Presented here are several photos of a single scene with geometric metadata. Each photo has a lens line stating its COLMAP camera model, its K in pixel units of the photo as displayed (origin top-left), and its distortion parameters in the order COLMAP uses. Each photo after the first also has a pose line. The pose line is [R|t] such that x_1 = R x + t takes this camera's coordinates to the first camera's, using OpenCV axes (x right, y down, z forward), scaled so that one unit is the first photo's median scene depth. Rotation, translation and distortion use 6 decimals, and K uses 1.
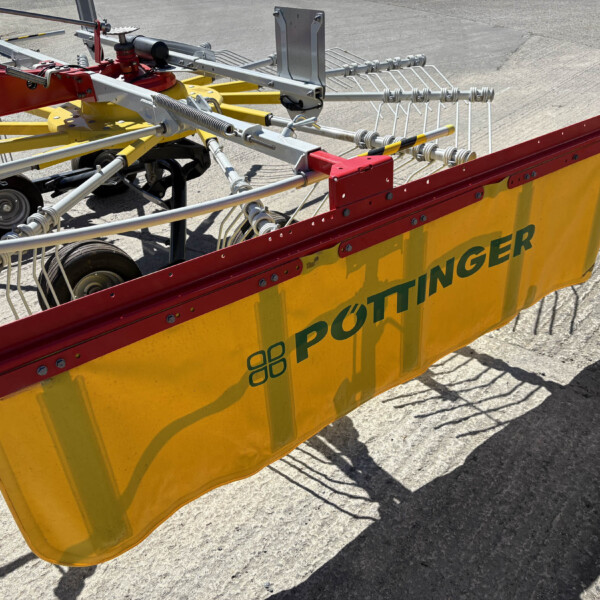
lens RADIAL K [[610.2, 0, 306.6], [0, 610.2, 297.2], [0, 0, 1]] dist [0.038702, -0.021413]
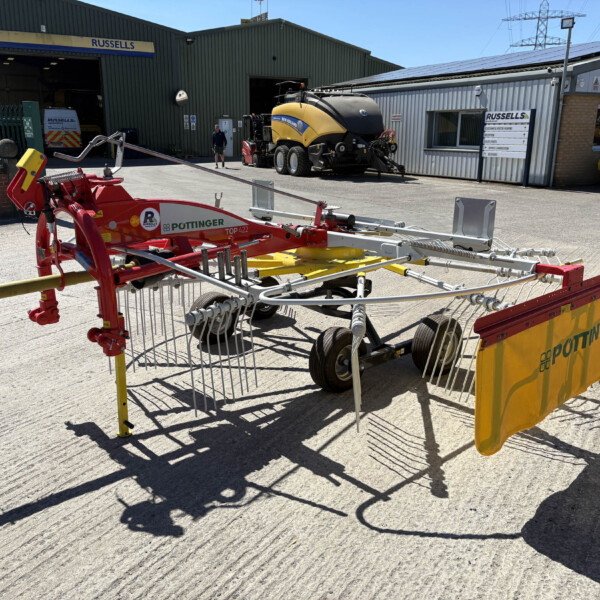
lens RADIAL K [[610.2, 0, 306.6], [0, 610.2, 297.2], [0, 0, 1]] dist [0.038702, -0.021413]
pose [[0.990384, 0.025529, 0.135970, -0.801883], [0.014919, 0.957386, -0.288424, 0.344124], [-0.137539, 0.287679, 0.947799, -0.599223]]
